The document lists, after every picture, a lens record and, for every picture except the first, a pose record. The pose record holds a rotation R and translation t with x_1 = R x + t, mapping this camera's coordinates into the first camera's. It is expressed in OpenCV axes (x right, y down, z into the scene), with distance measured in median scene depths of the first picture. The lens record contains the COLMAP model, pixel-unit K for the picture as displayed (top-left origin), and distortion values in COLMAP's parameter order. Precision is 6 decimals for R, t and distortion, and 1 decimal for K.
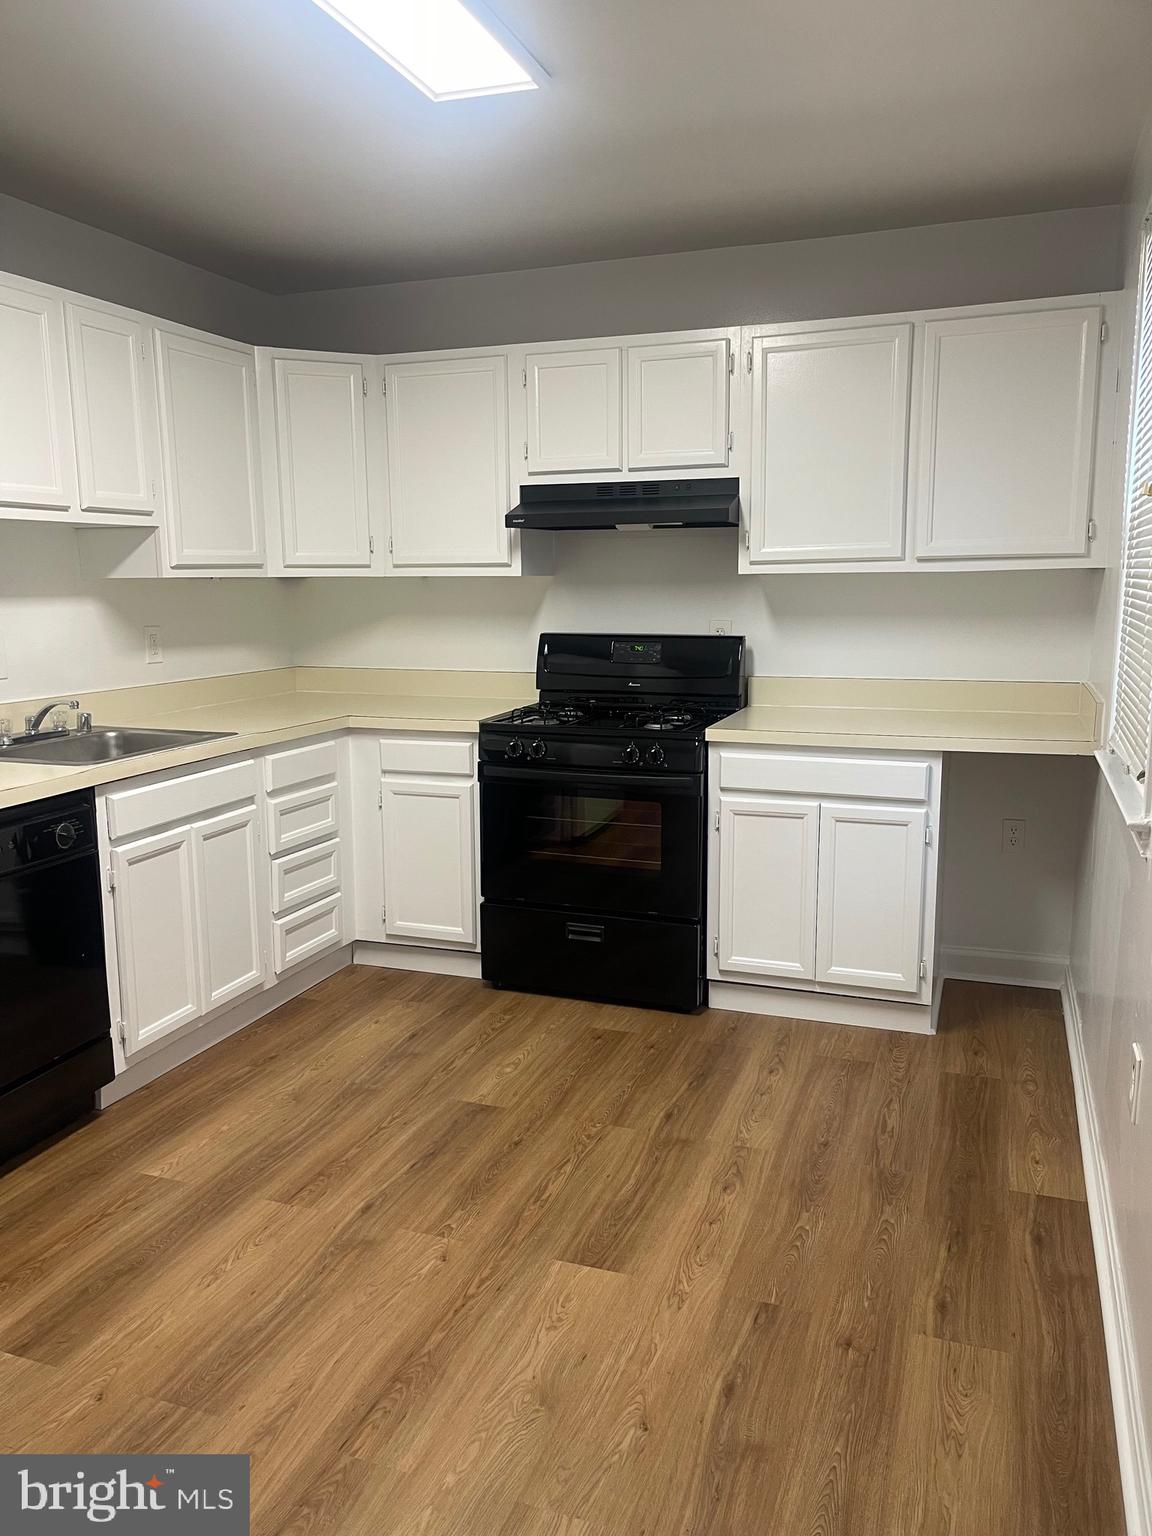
lens RADIAL K [[1177.0, 0, 576.0], [0, 1177.0, 768.0], [0, 0, 1]] dist [0.086630, -0.112038]
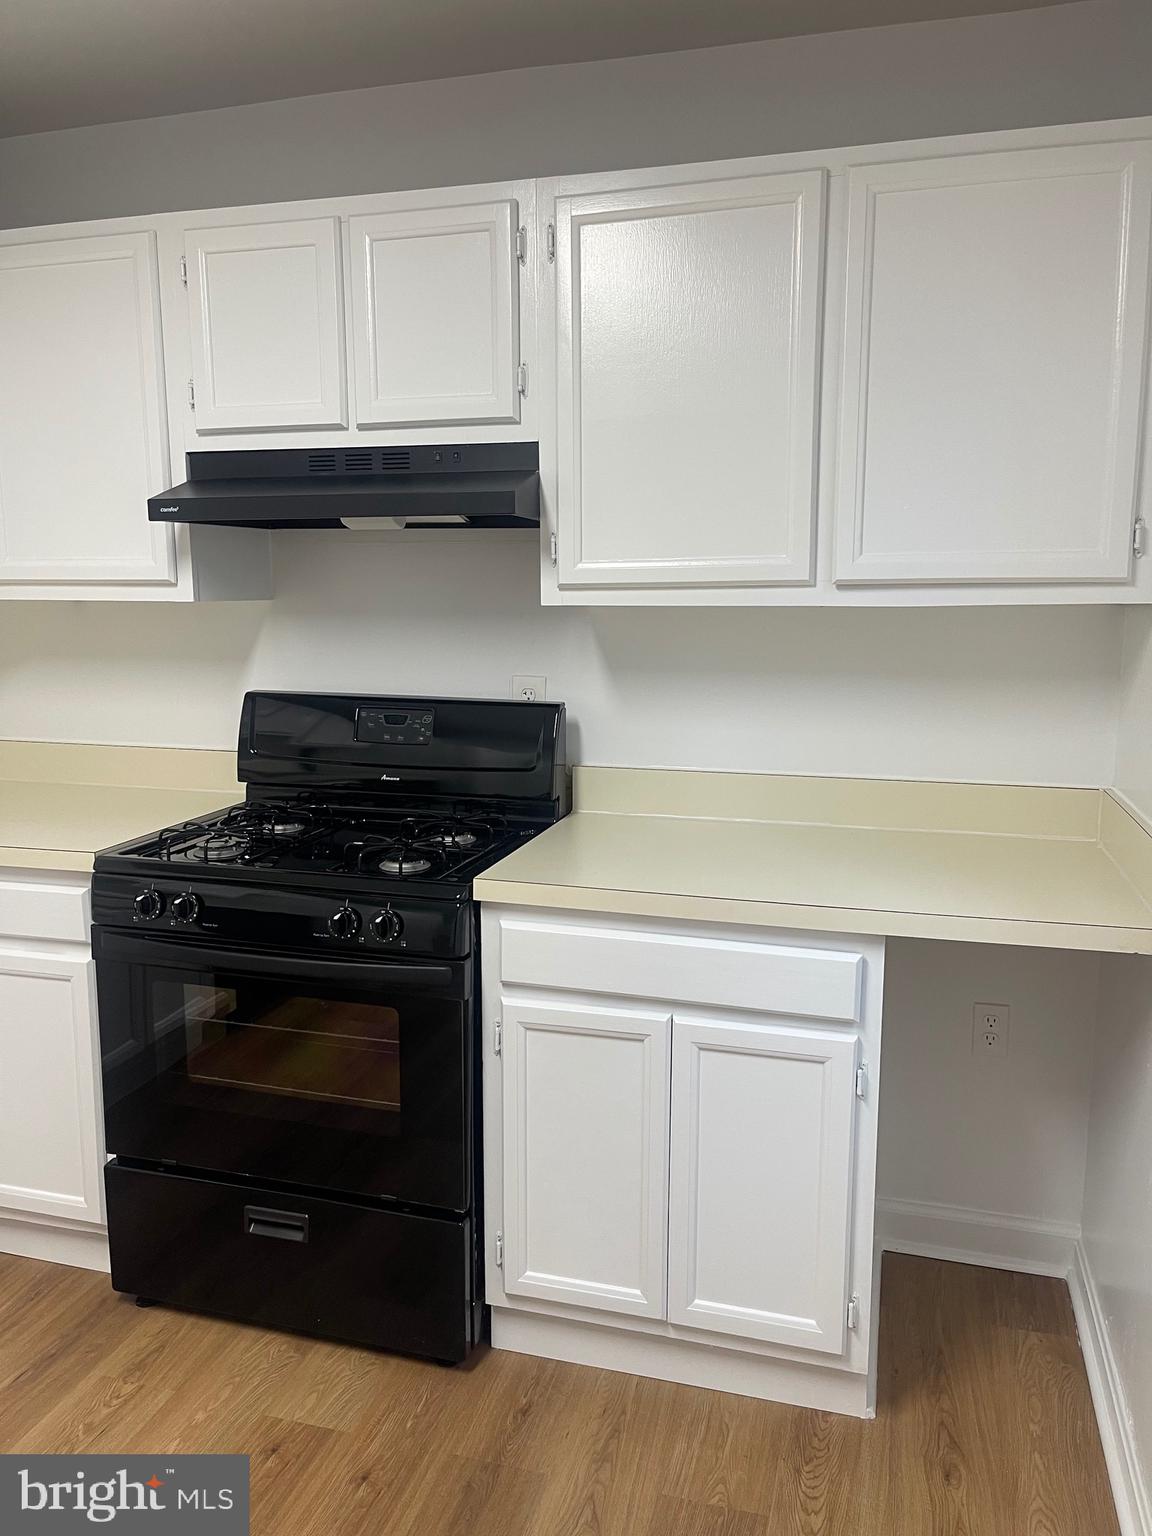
lens RADIAL K [[1177.0, 0, 576.0], [0, 1177.0, 768.0], [0, 0, 1]] dist [0.086630, -0.112038]
pose [[0.997502, -0.002228, 0.070596, 0.115109], [0.002938, 0.999946, -0.009955, -0.077989], [-0.070570, 0.010137, 0.997455, 0.417029]]
